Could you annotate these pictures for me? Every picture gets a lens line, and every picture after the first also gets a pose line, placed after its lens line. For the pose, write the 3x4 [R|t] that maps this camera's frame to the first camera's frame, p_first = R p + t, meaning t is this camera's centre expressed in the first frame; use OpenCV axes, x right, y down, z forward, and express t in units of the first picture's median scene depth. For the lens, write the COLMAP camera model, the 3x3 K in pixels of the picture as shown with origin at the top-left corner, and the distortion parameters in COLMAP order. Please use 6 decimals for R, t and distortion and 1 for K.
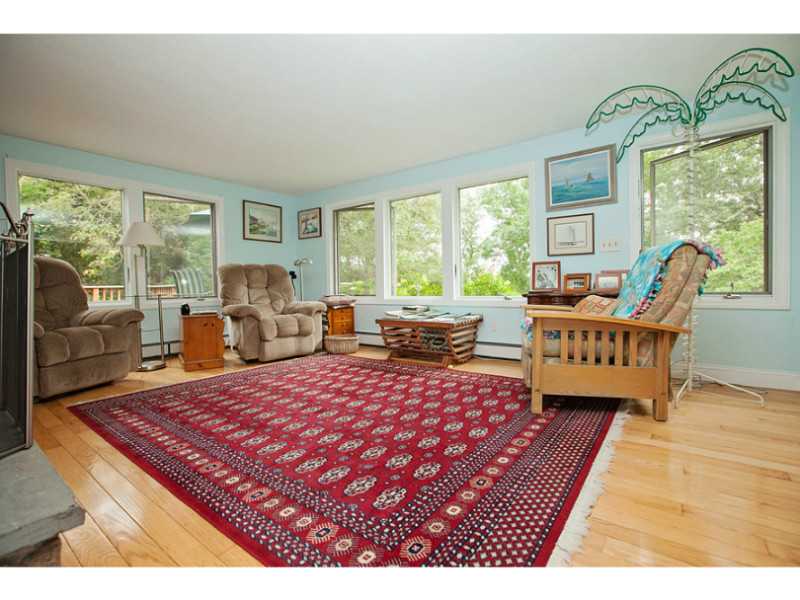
lens RADIAL K [[368.7, 0, 404.4], [0, 368.7, 293.9], [0, 0, 1]] dist [-0.037684, 0.000723]
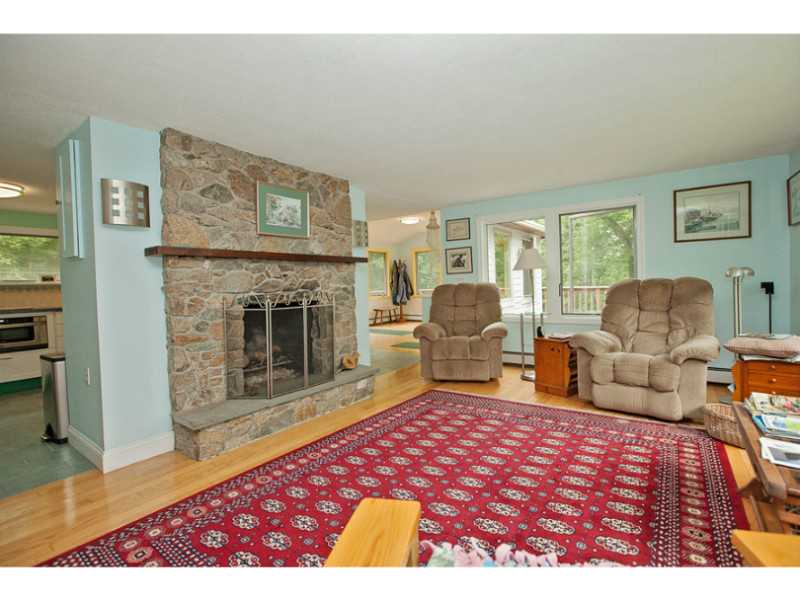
lens RADIAL K [[368.7, 0, 404.4], [0, 368.7, 293.9], [0, 0, 1]] dist [-0.037684, 0.000723]
pose [[0.037334, 0.037770, -0.998589, 0.704462], [0.002489, 0.999279, 0.037889, -0.174450], [0.999300, -0.003900, 0.037213, 0.991155]]
